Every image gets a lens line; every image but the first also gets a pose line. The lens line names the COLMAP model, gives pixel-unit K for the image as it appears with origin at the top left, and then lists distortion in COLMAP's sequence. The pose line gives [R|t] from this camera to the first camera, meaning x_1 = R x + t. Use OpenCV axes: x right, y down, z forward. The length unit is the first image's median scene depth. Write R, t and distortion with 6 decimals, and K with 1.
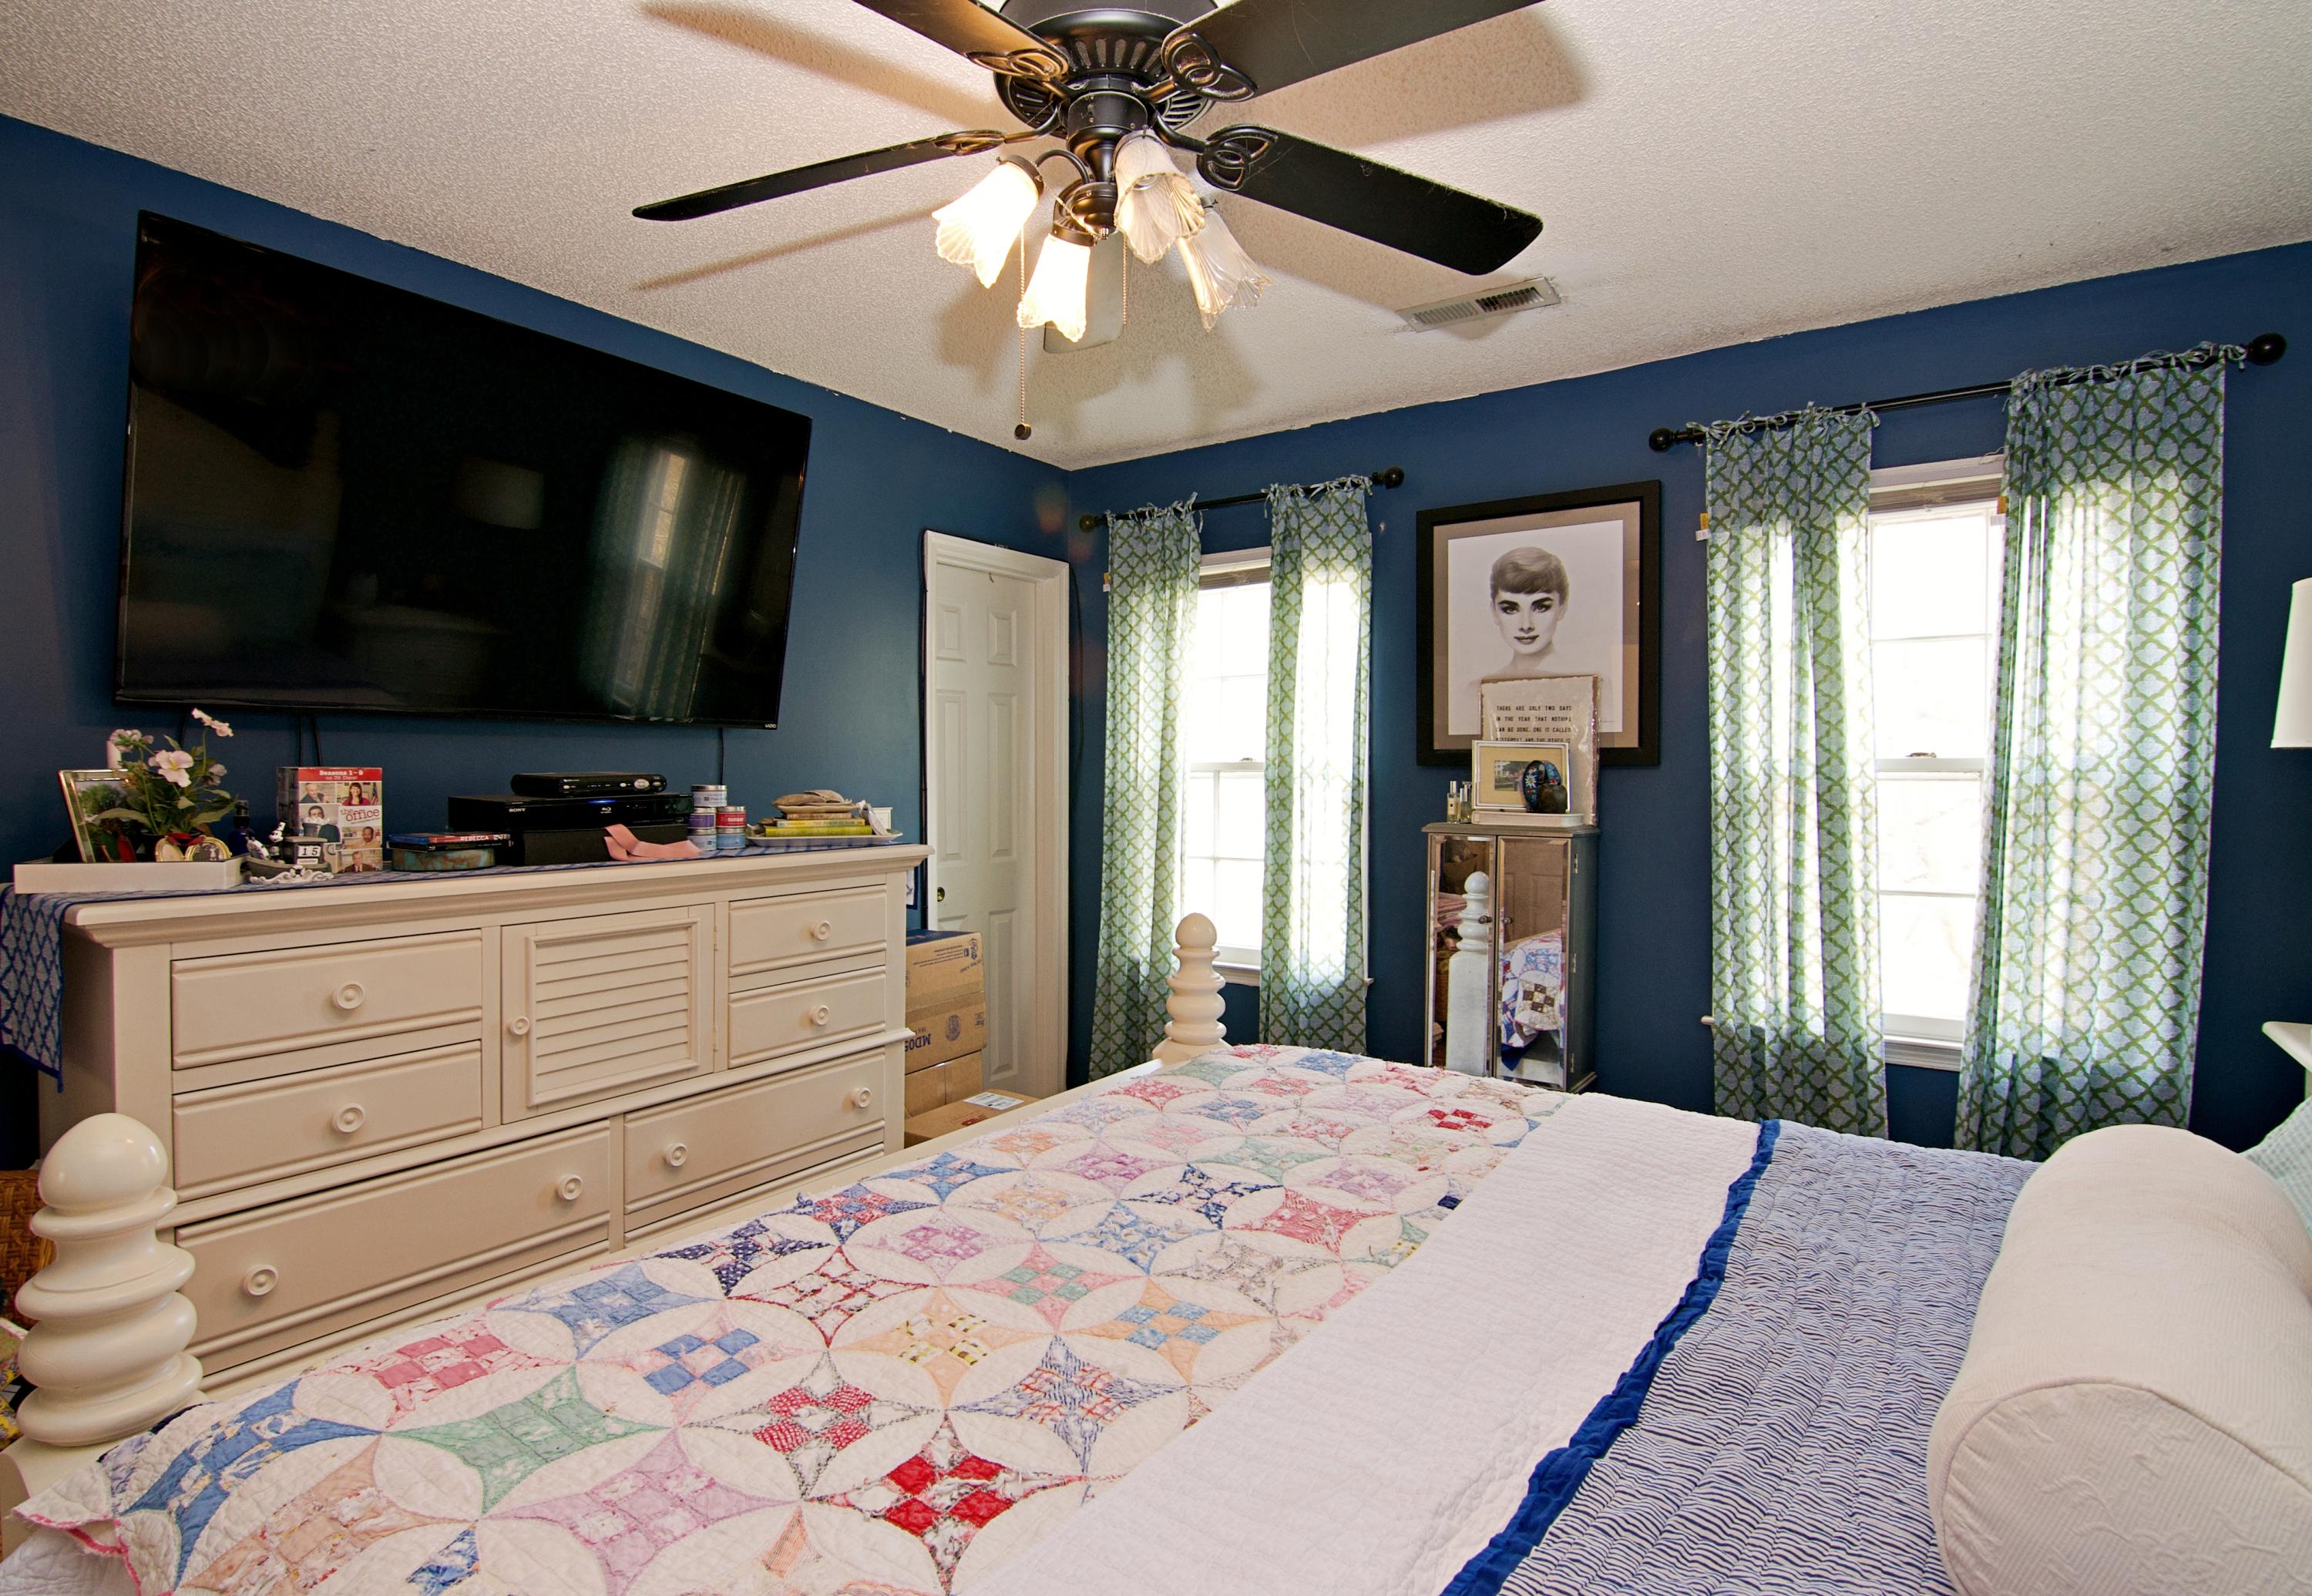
lens RADIAL K [[1188.2, 0, 1156.0], [0, 1188.2, 798.0], [0, 0, 1]] dist [-0.005570, -0.013074]
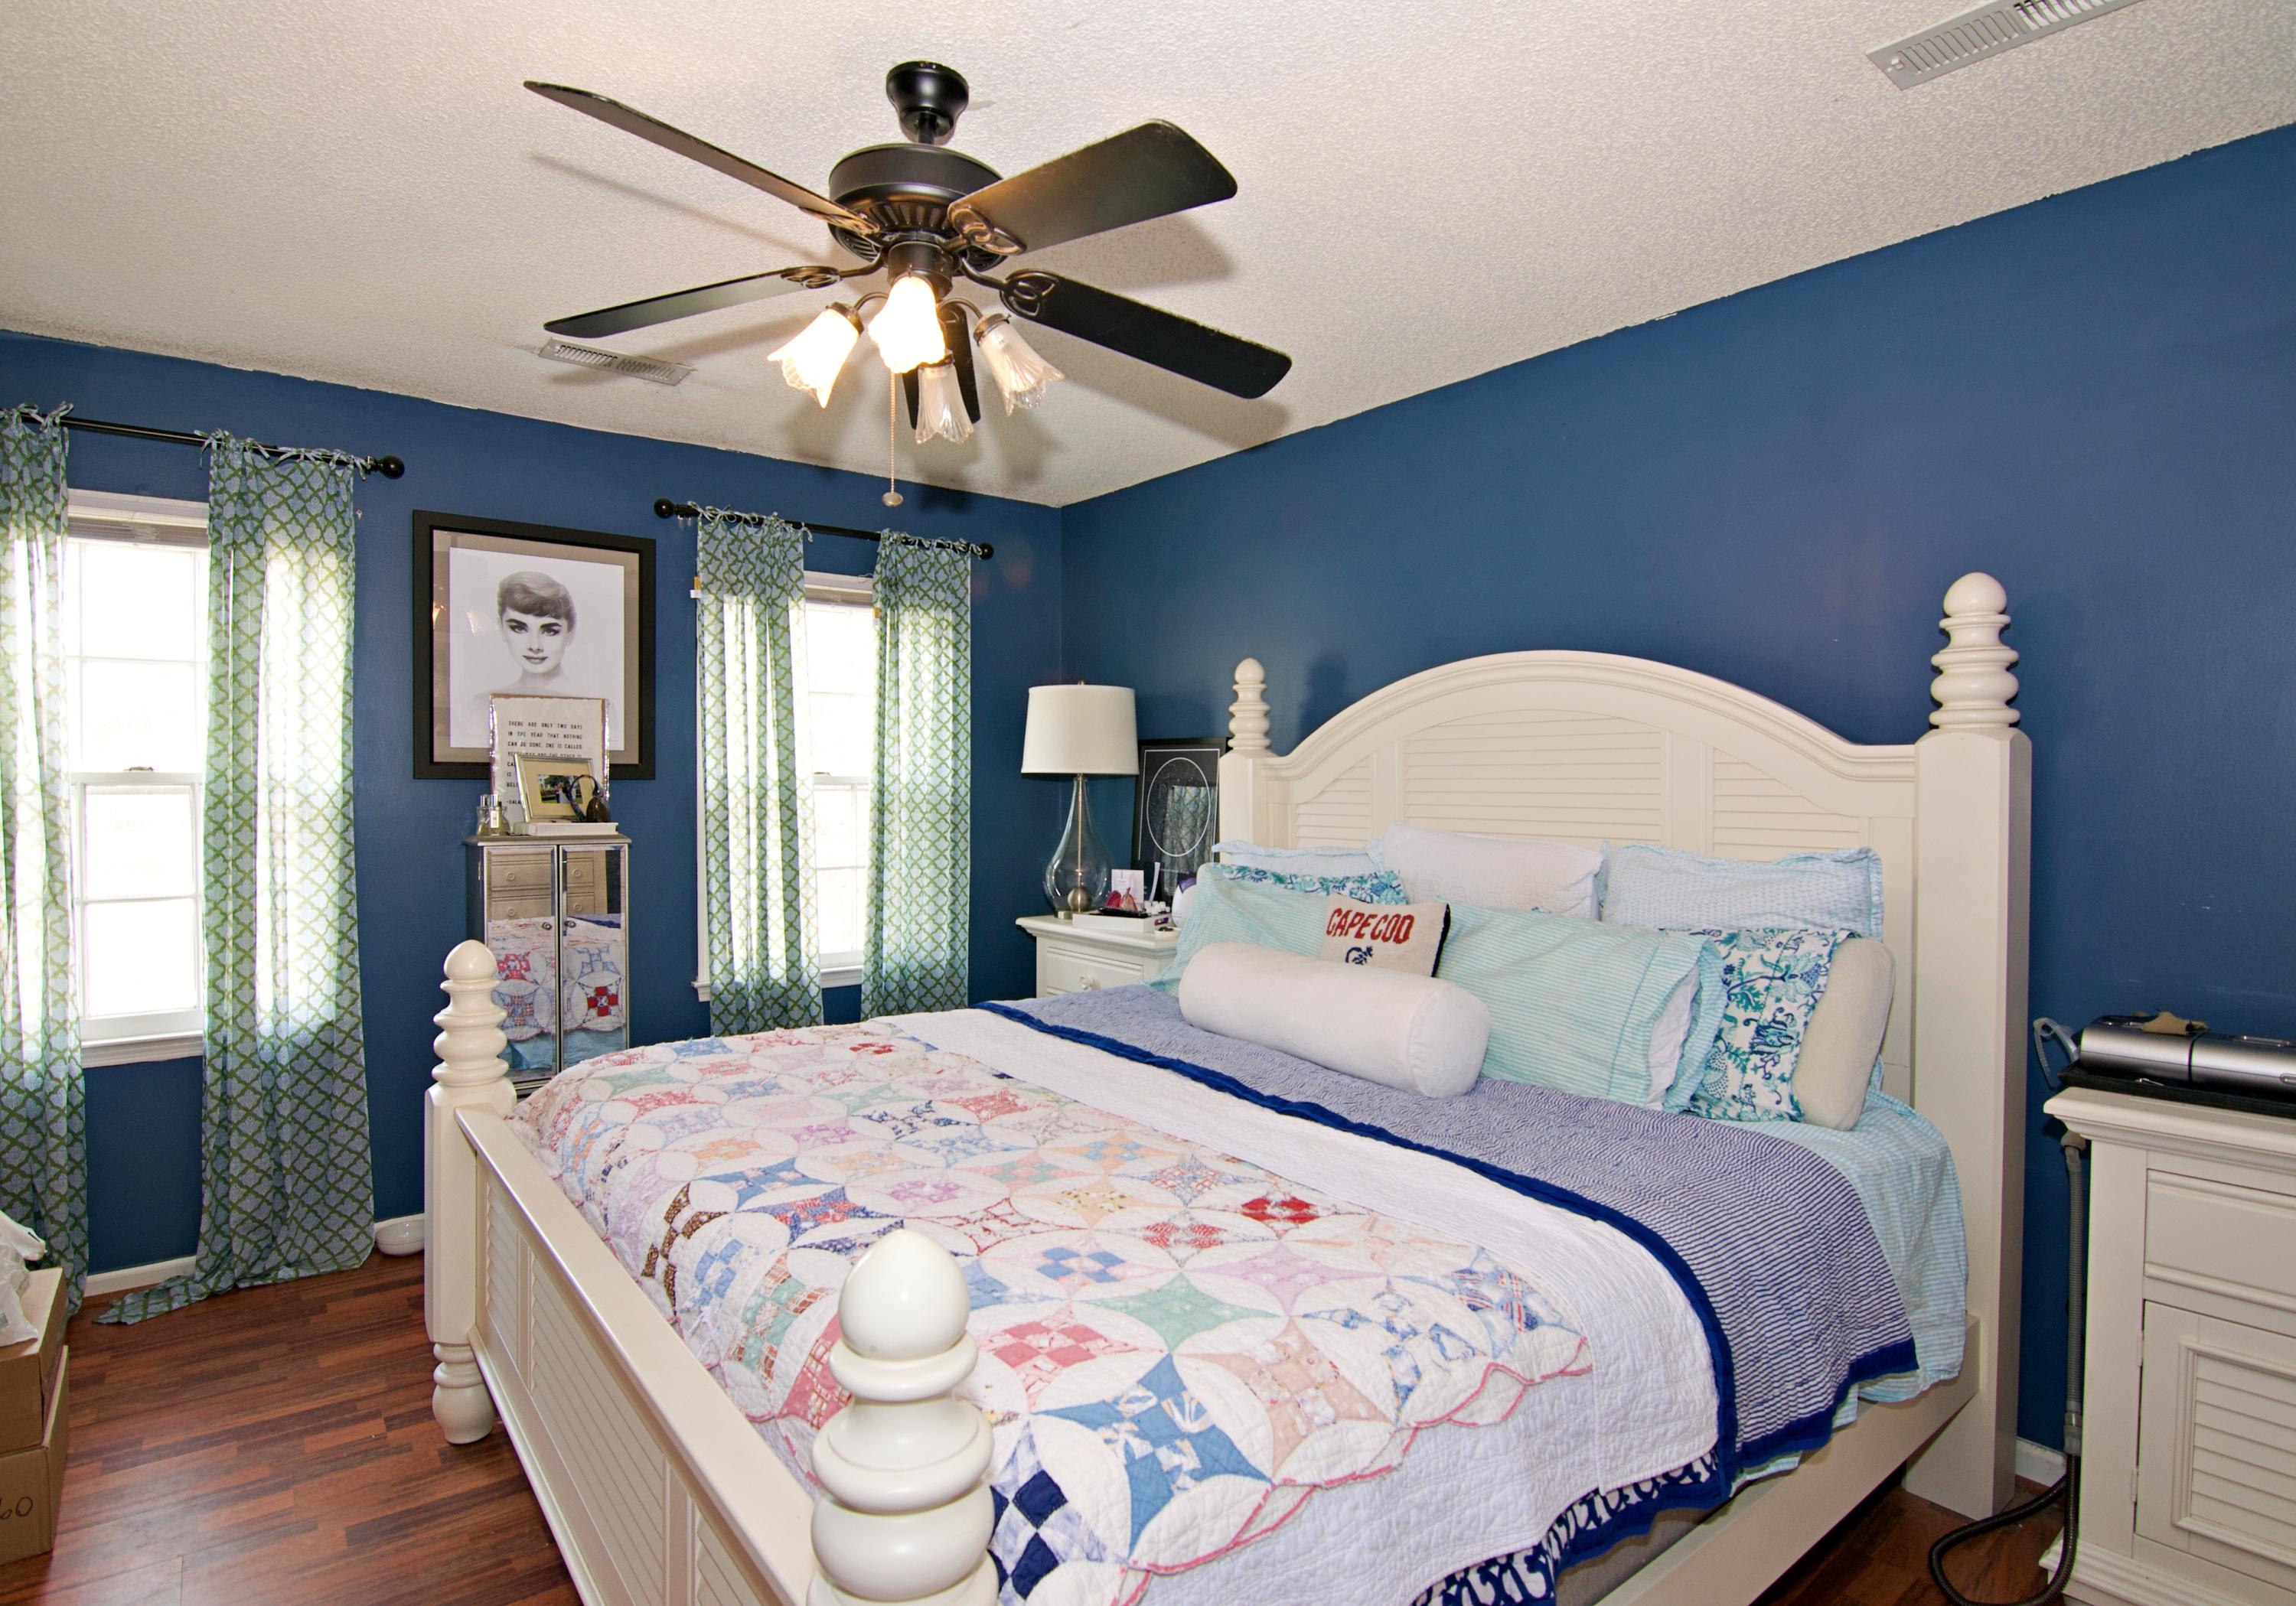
lens RADIAL K [[1130.1, 0, 1143.8], [0, 1130.1, 807.2], [0, 0, 1]] dist [-0.016816, 0.000041]
pose [[0.284614, -0.019542, 0.958443, -0.584936], [0.020057, 0.999695, 0.014427, -0.006939], [-0.958432, 0.015117, 0.284919, 0.235858]]
